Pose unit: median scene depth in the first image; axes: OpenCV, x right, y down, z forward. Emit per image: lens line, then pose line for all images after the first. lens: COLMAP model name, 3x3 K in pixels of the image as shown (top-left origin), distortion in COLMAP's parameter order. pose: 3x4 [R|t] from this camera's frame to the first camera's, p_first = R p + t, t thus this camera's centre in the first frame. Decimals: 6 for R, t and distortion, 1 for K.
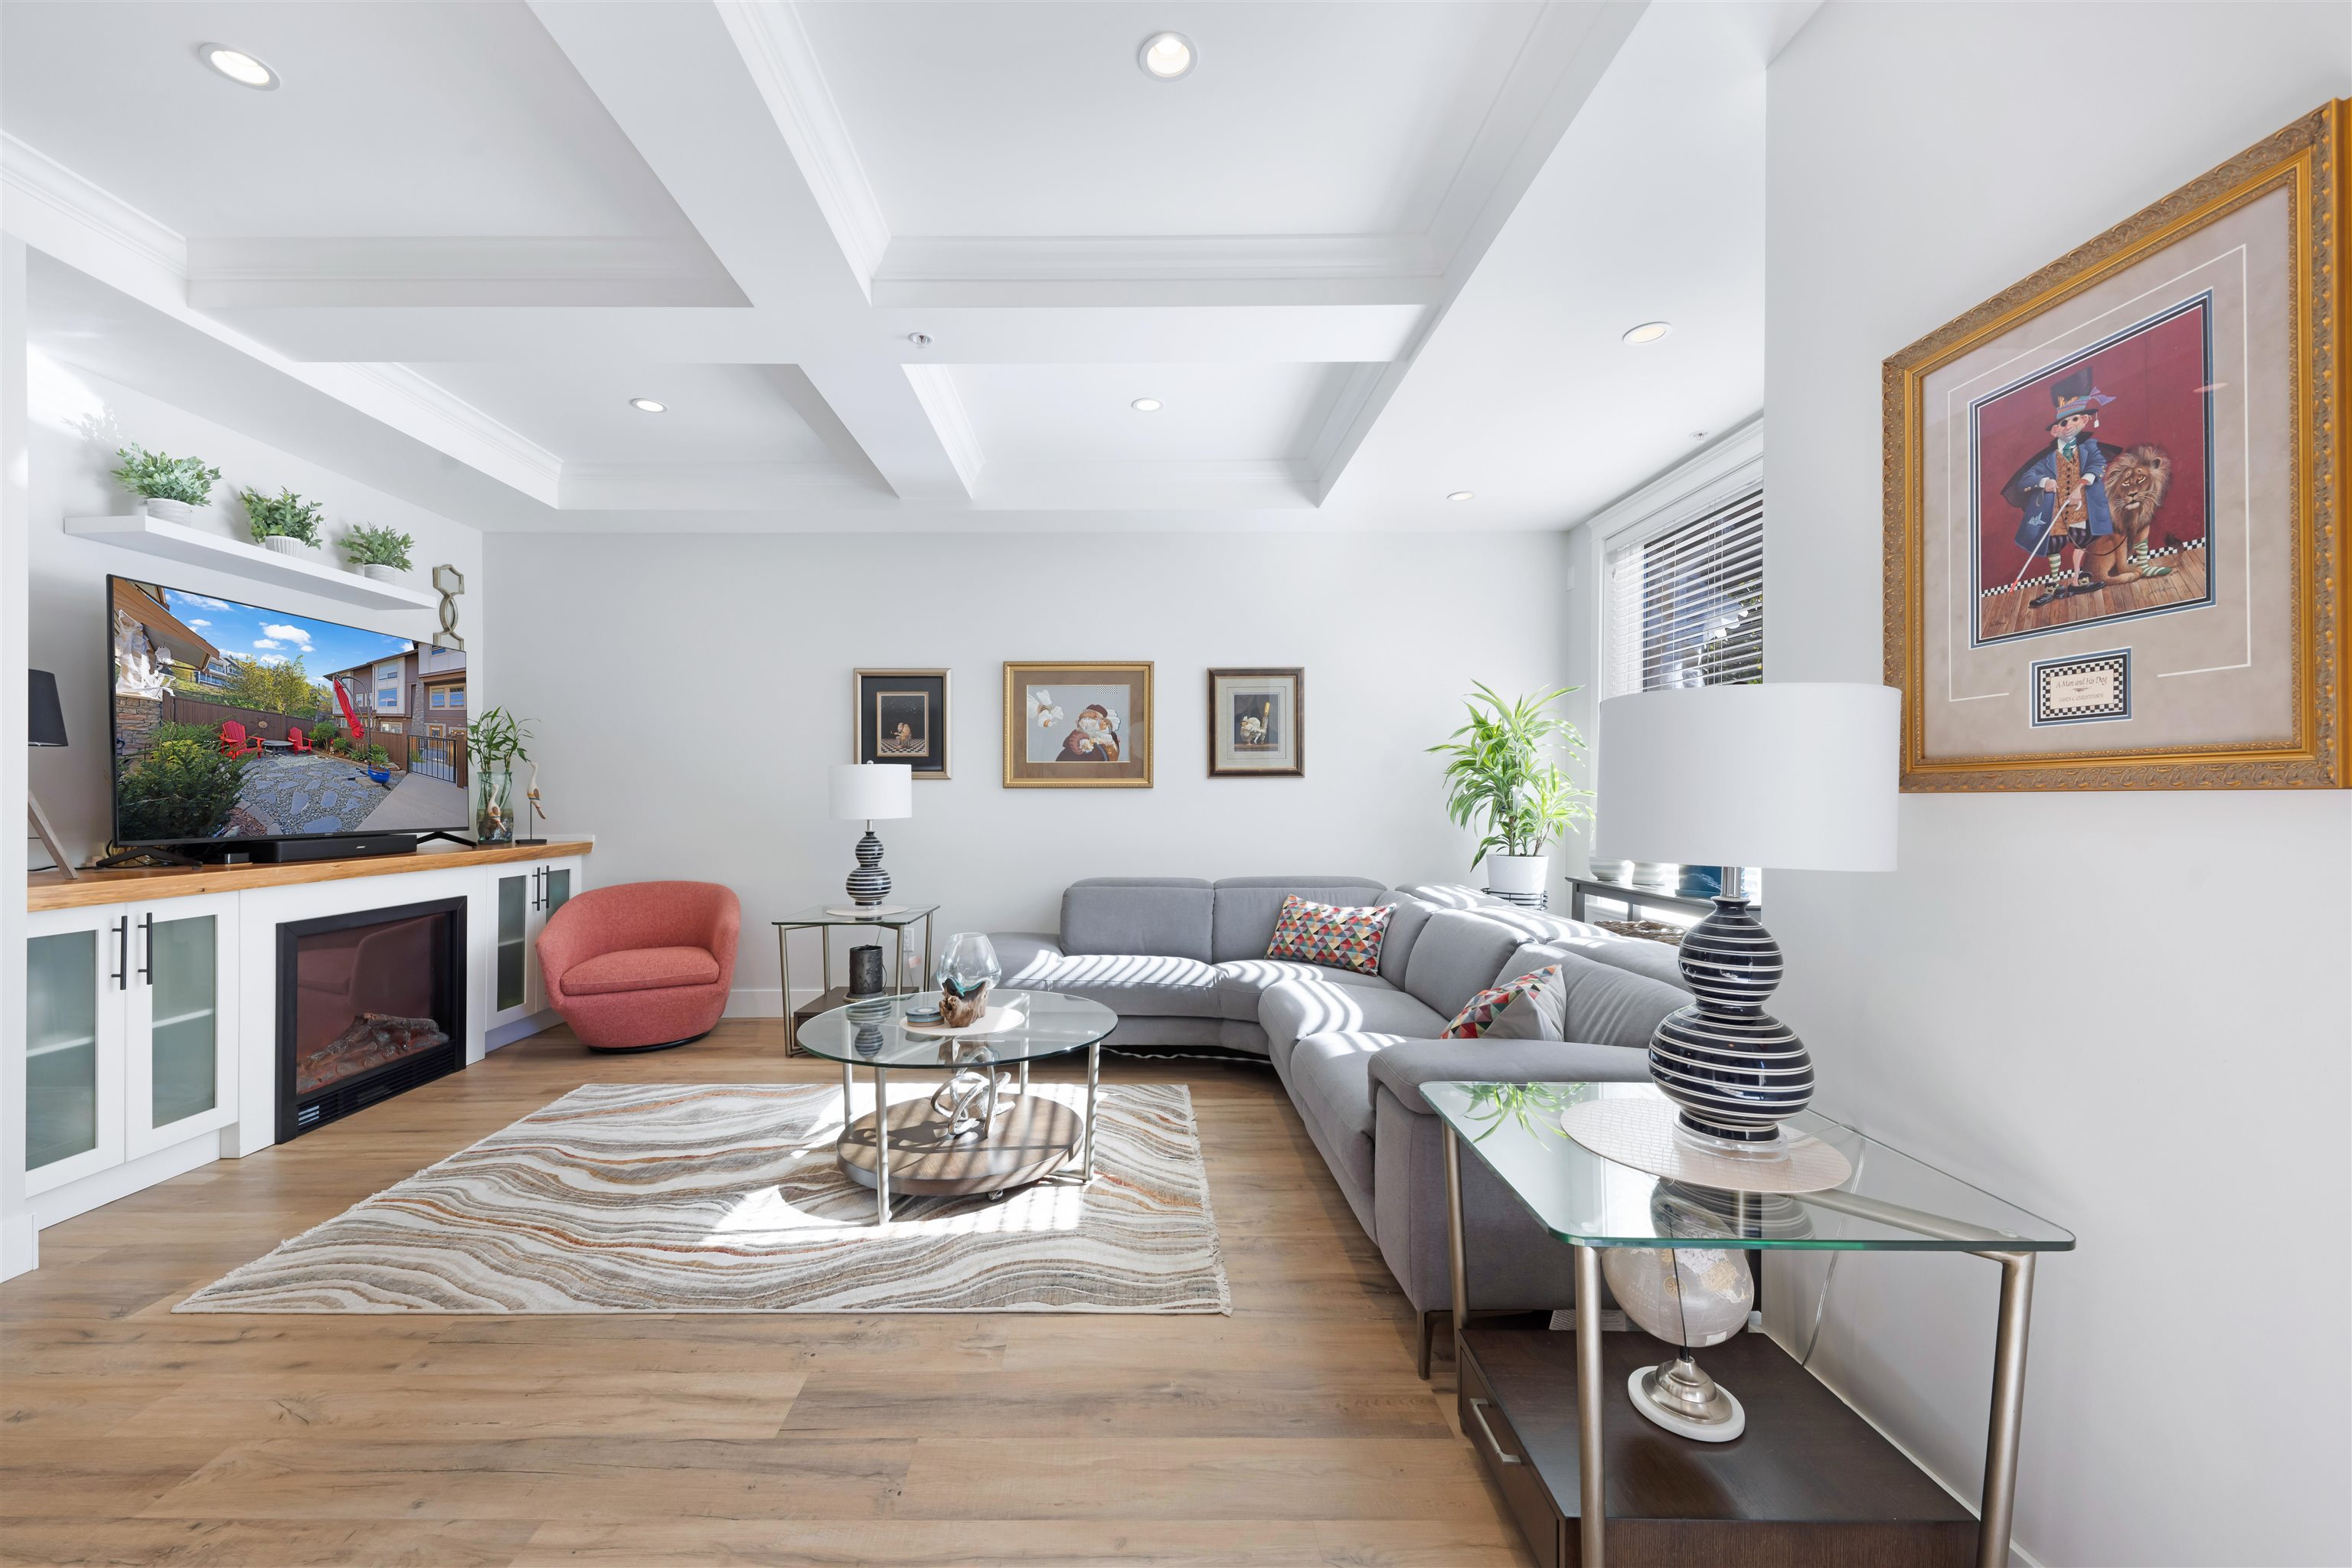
lens RADIAL K [[839.8, 0, 1176.0], [0, 839.8, 784.0], [0, 0, 1]] dist [0.027645, -0.015257]
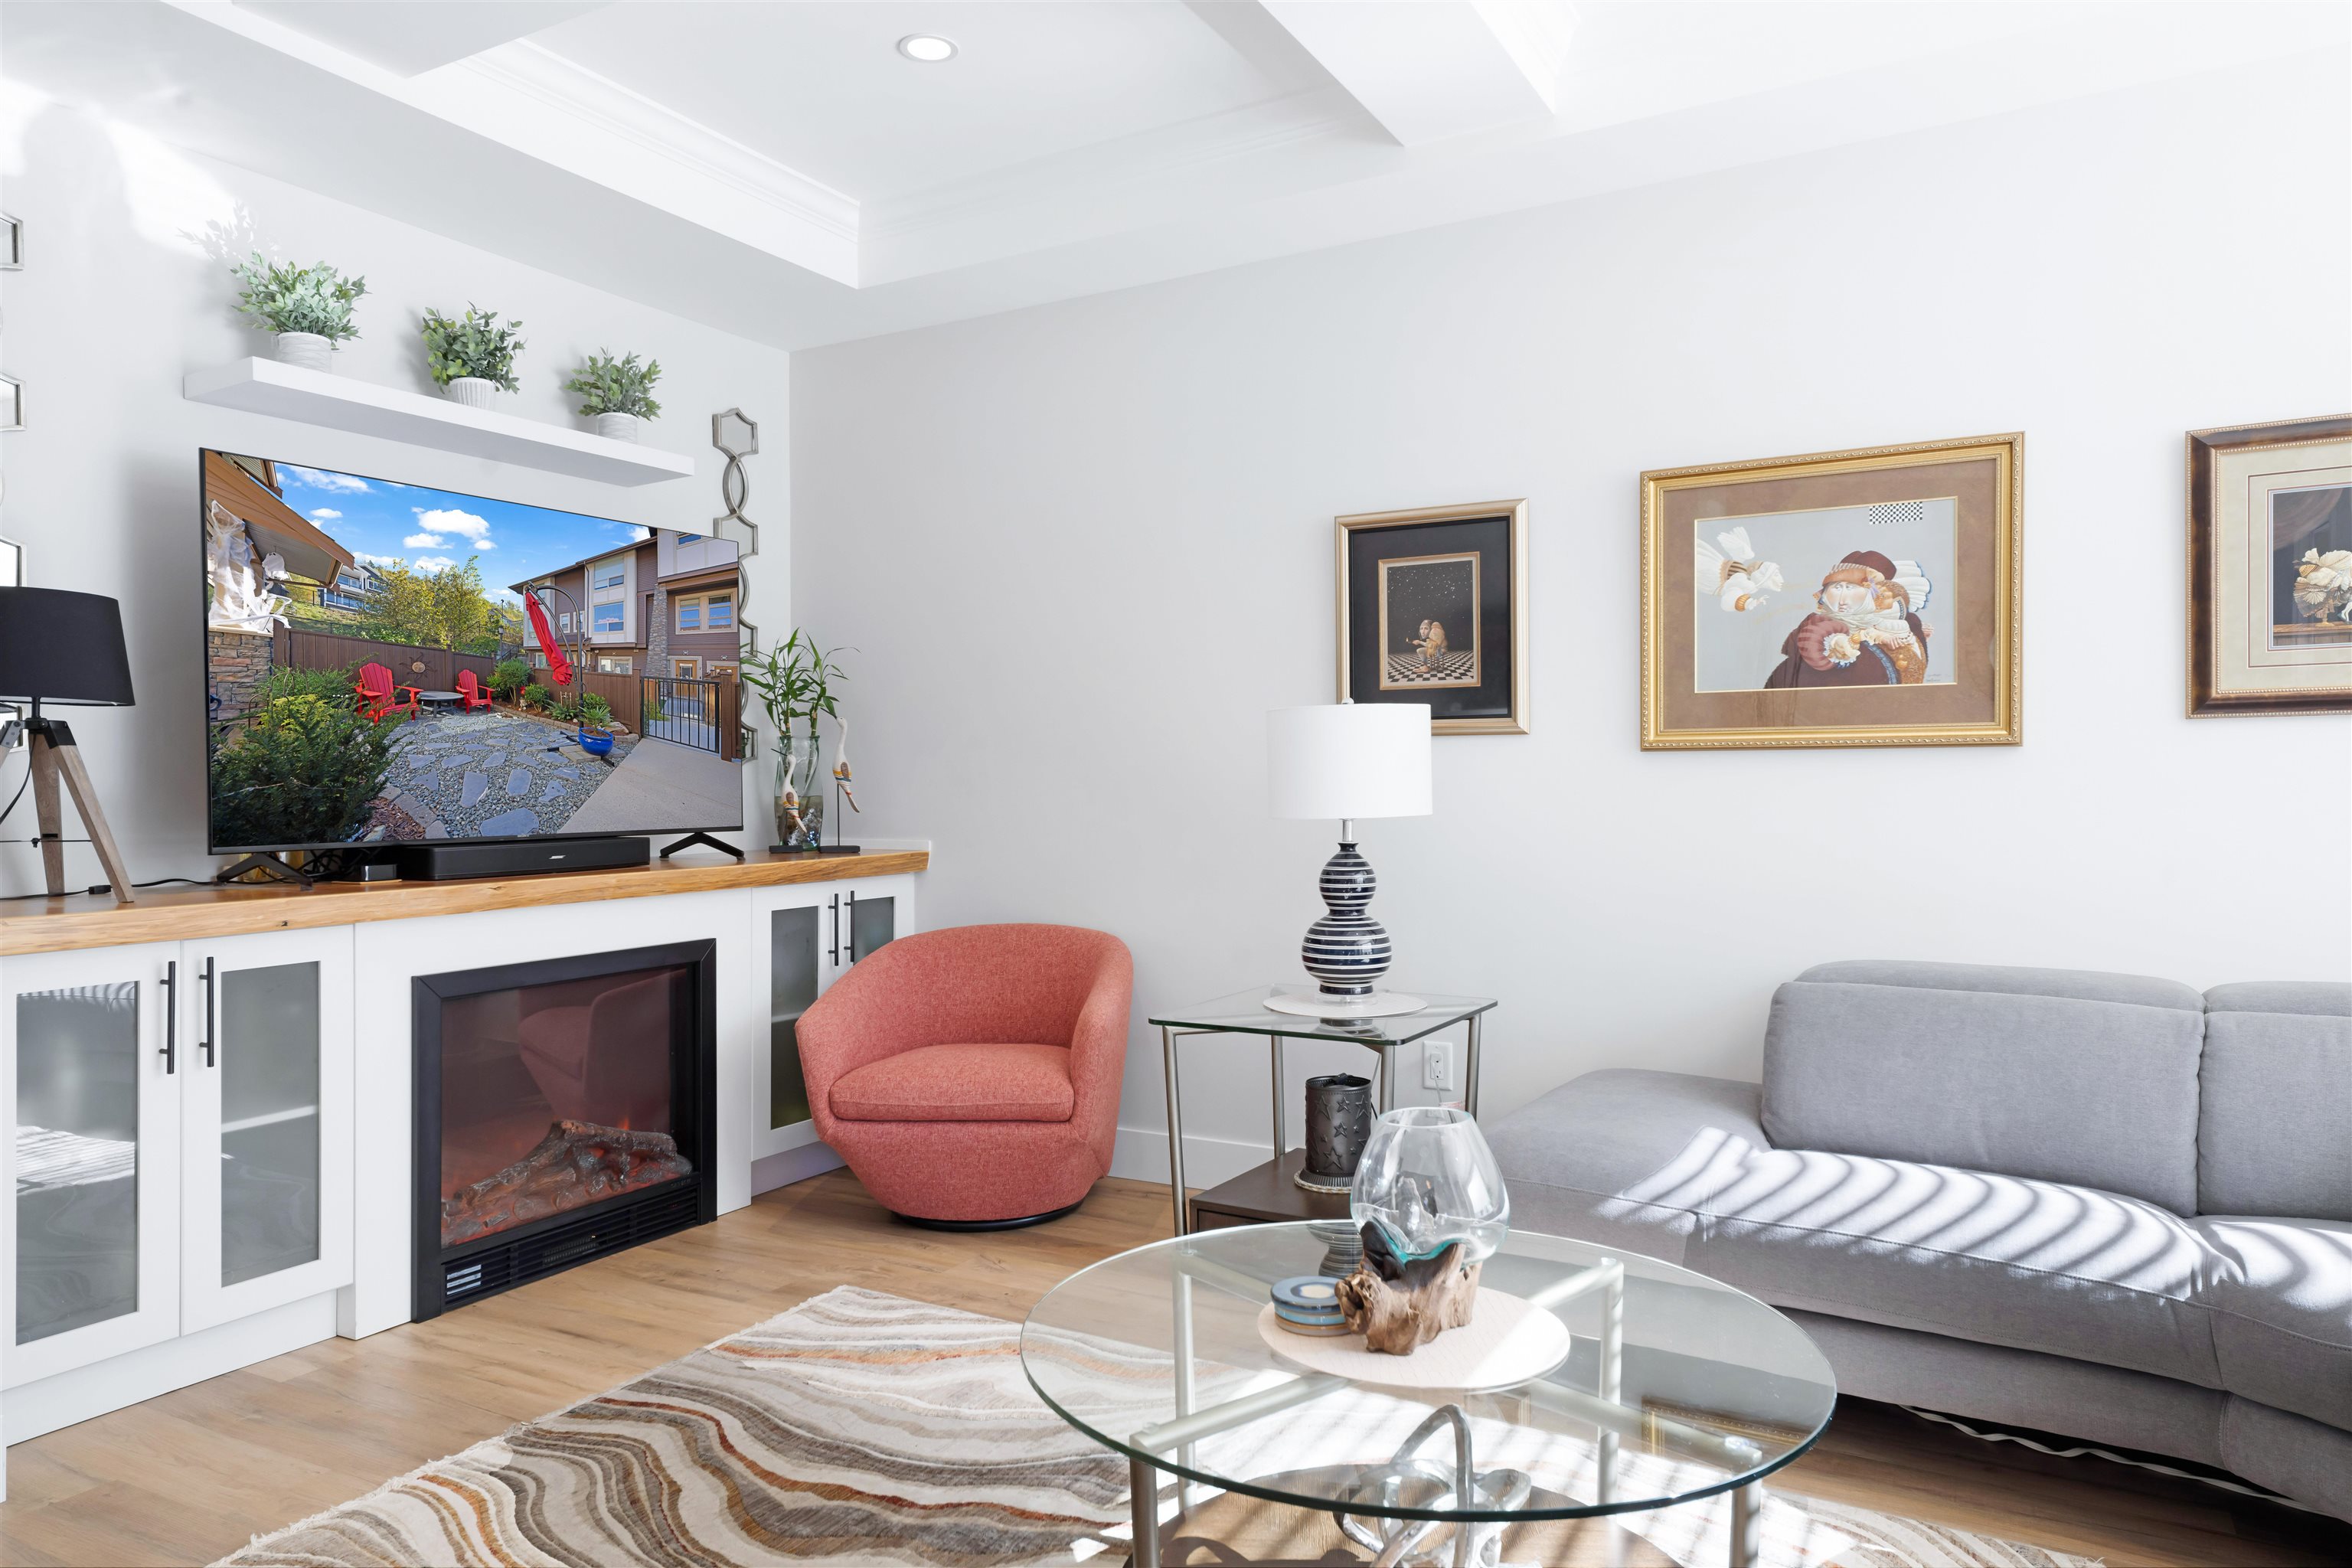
lens RADIAL K [[1530.5, 0, 1176.0], [0, 1530.5, 784.0], [0, 0, 1]] dist [0.003943, 0.020866]
pose [[0.848531, -0.002324, -0.529141, 0.028408], [0.014414, 0.999721, 0.018722, 0.005133], [0.528950, -0.023513, 0.848327, 0.246990]]
